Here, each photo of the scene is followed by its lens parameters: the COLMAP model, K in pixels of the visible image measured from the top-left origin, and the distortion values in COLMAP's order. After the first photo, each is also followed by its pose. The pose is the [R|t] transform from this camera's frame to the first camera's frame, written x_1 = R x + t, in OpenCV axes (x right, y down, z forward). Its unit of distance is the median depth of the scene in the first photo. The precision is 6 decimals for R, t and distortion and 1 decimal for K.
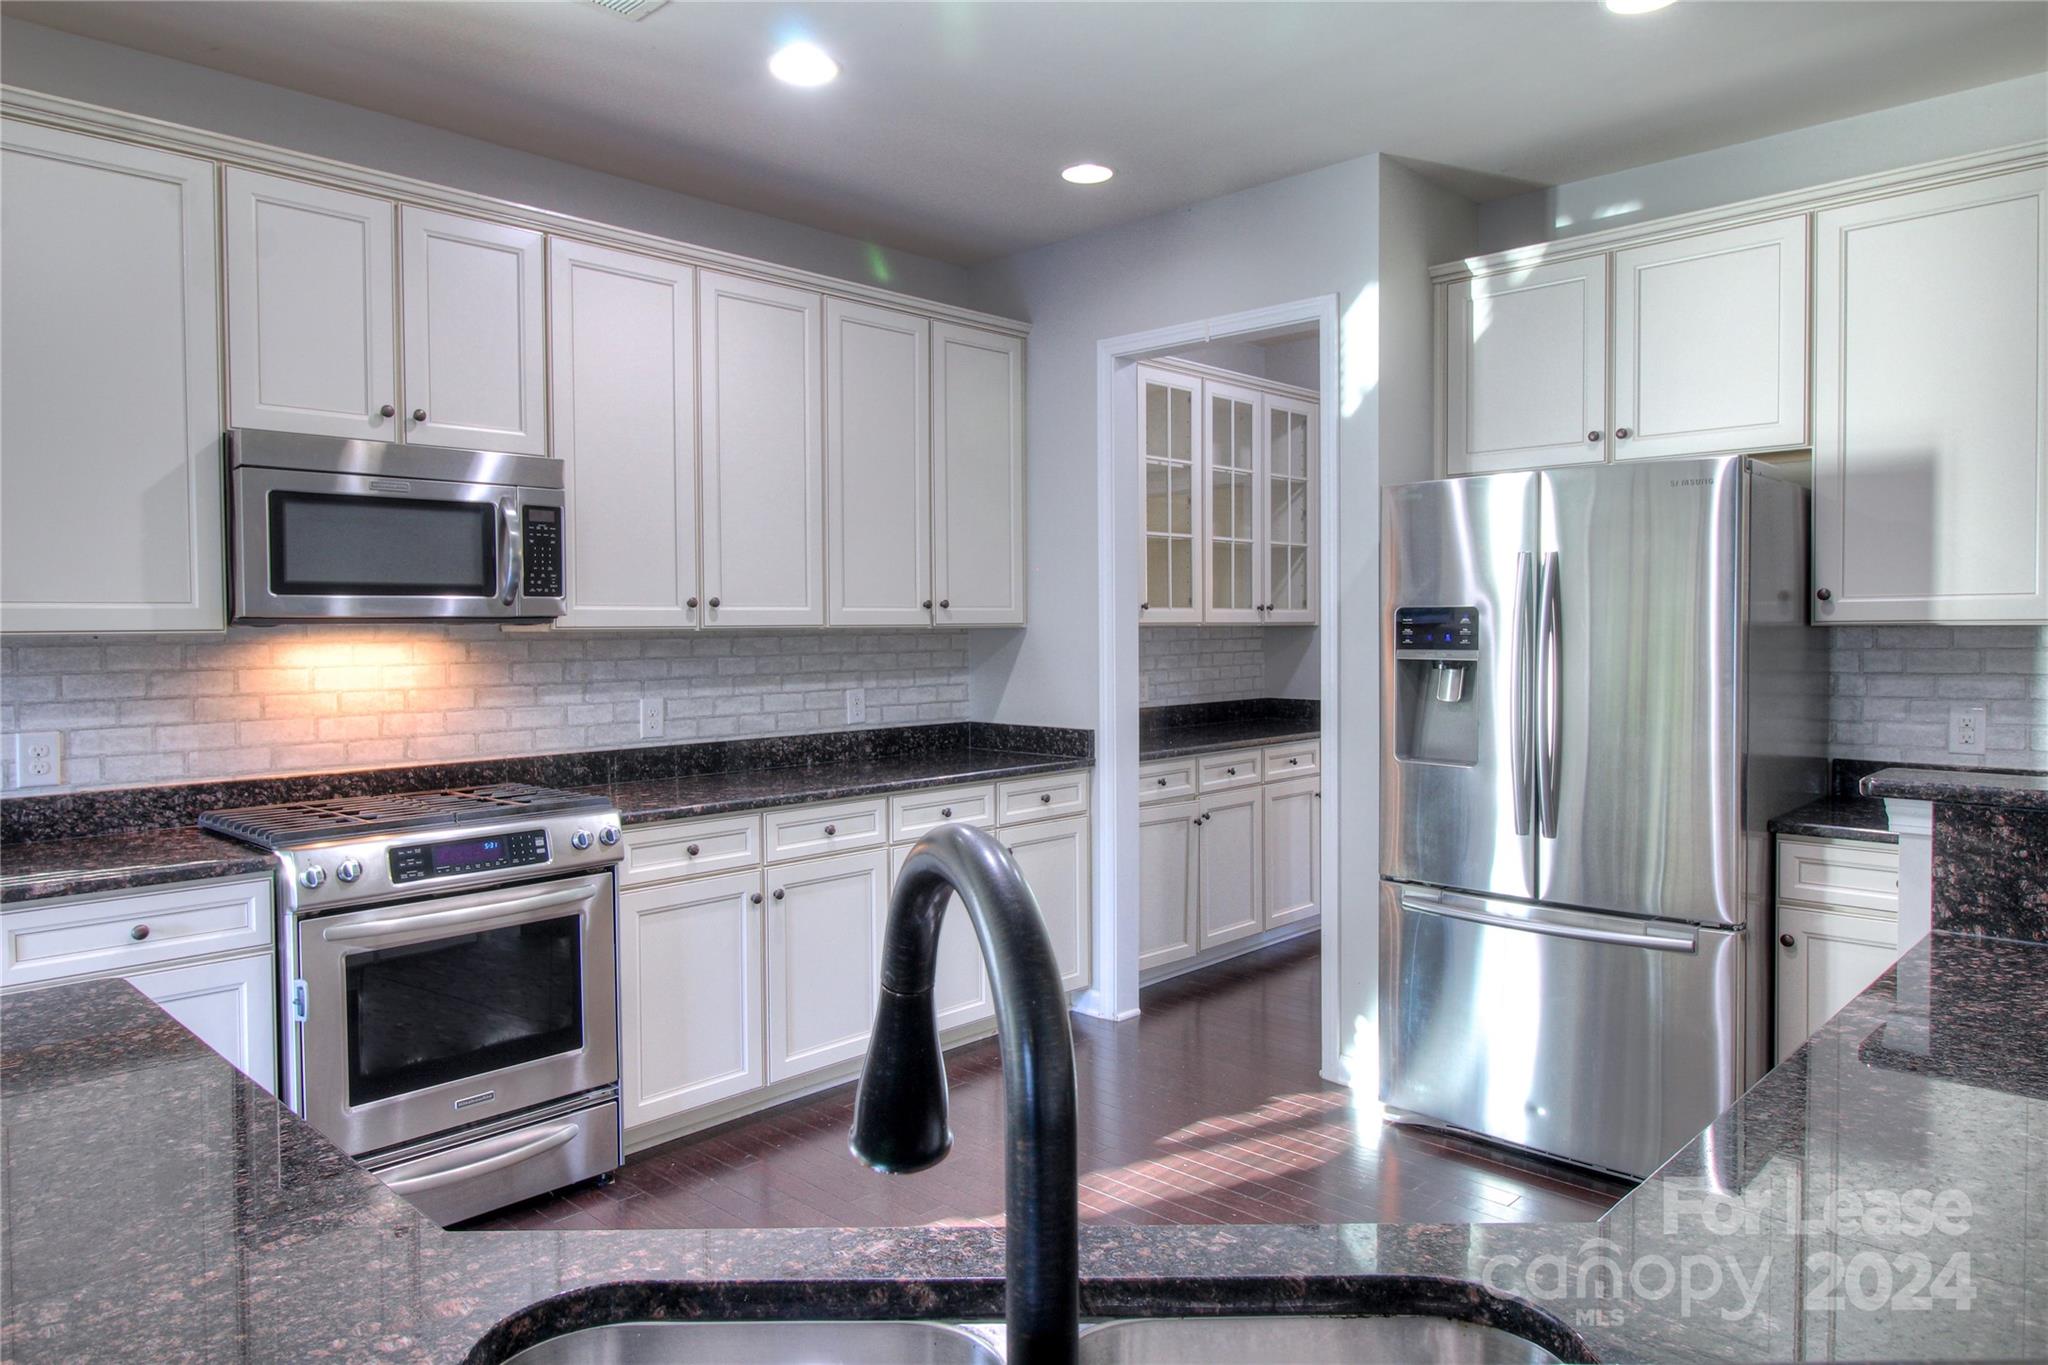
lens RADIAL K [[1343.9, 0, 1010.9], [0, 1343.9, 656.5], [0, 0, 1]] dist [0.029795, -0.013625]
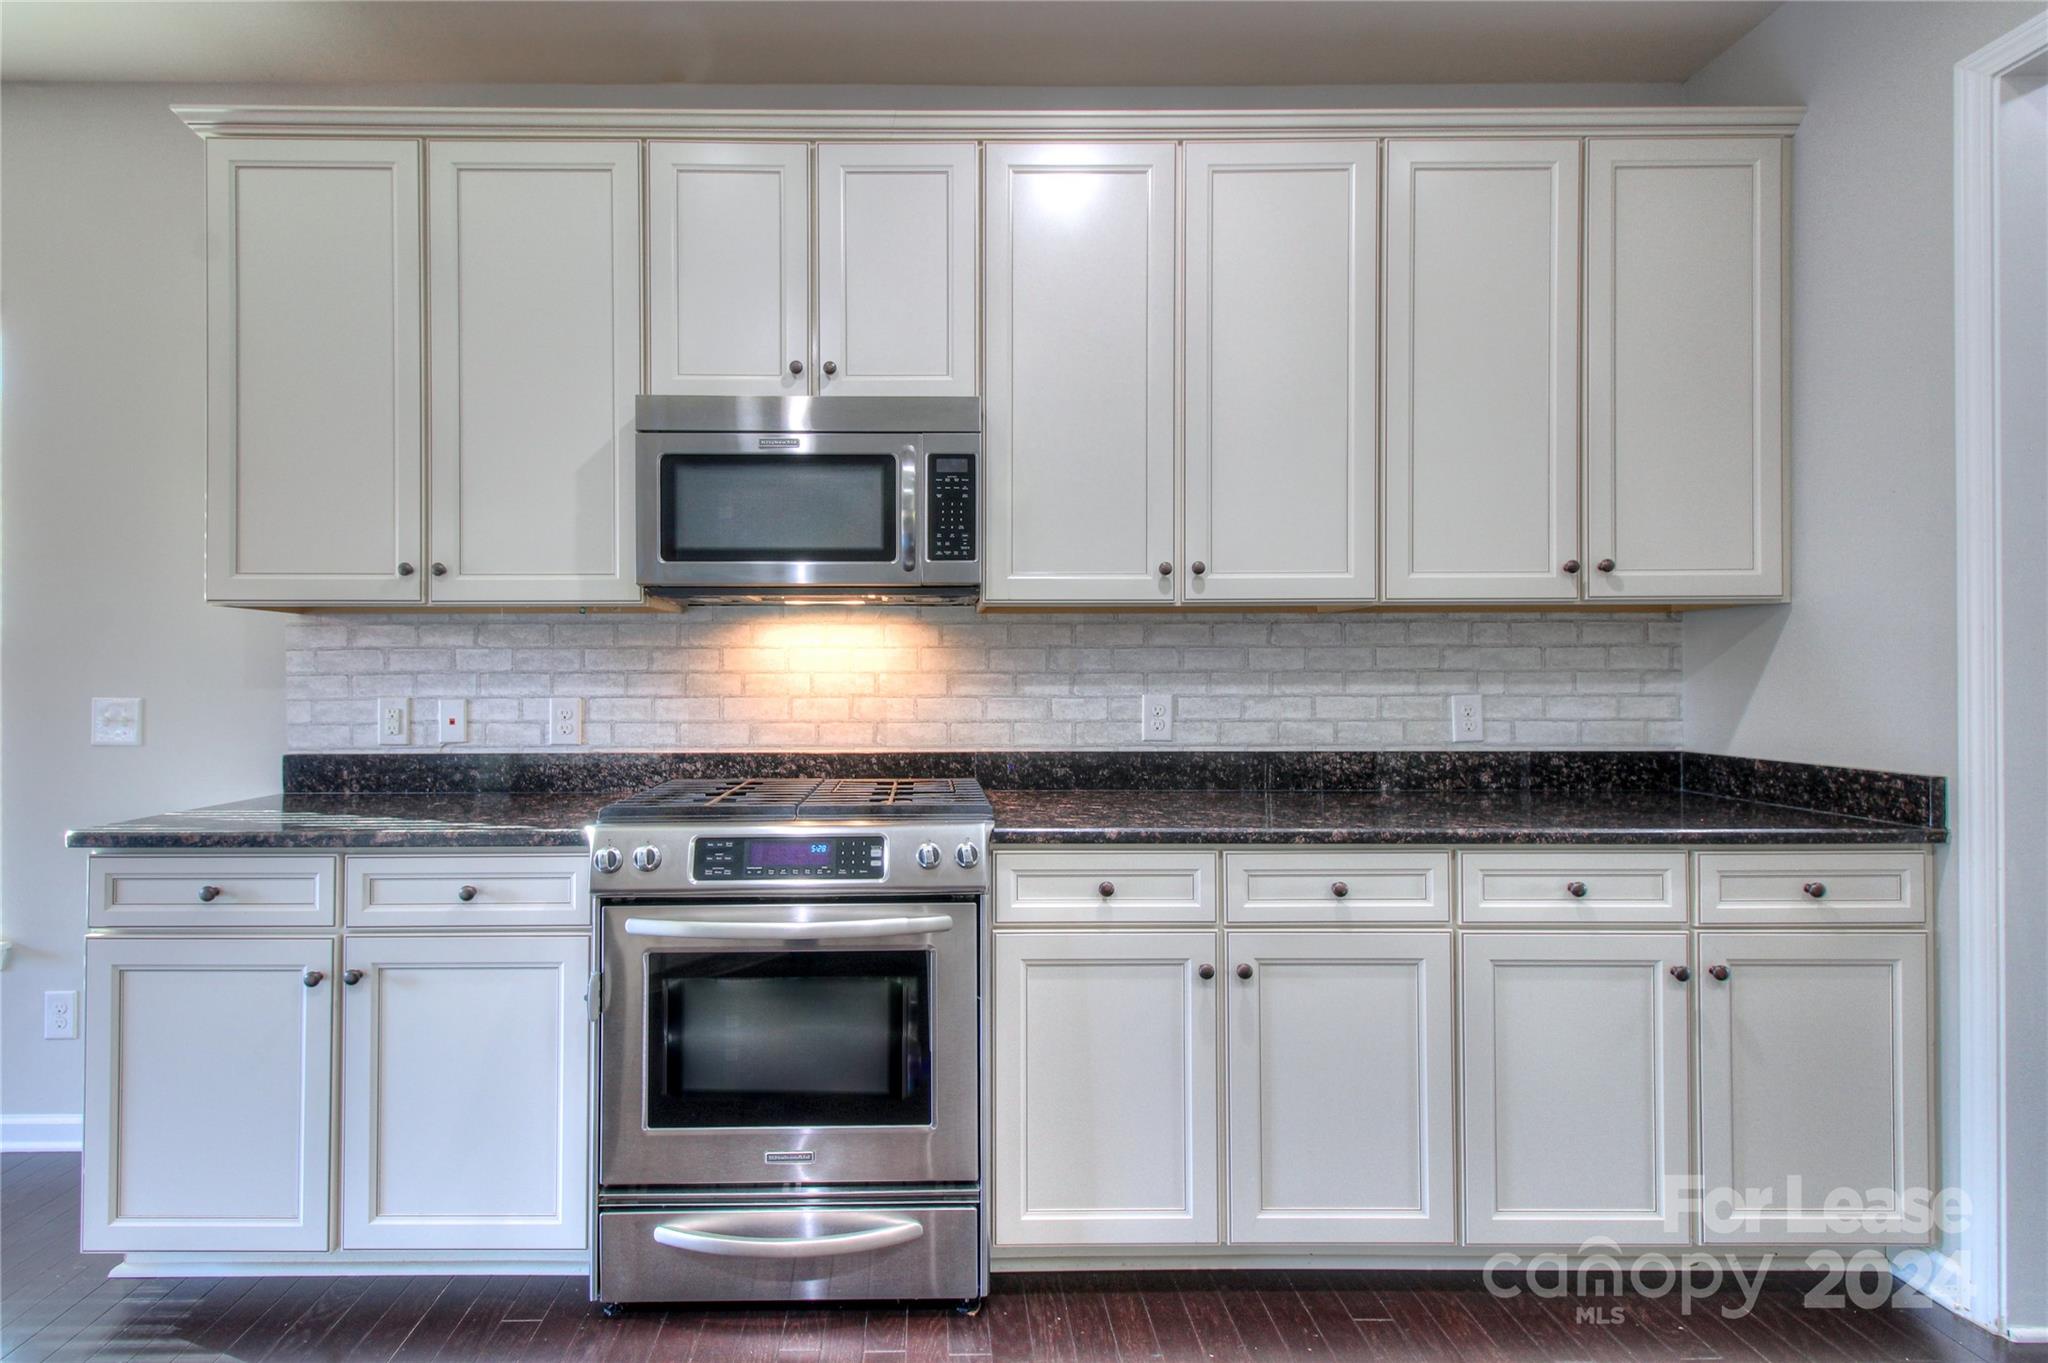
lens RADIAL K [[943.6, 0, 943.8], [0, 943.6, 672.2], [0, 0, 1]] dist [0.020873, -0.005441]
pose [[0.702480, 0.002063, -0.711701, 0.068208], [-0.020968, 0.999622, -0.017800, 0.034774], [0.711395, 0.027427, 0.702257, 0.553579]]
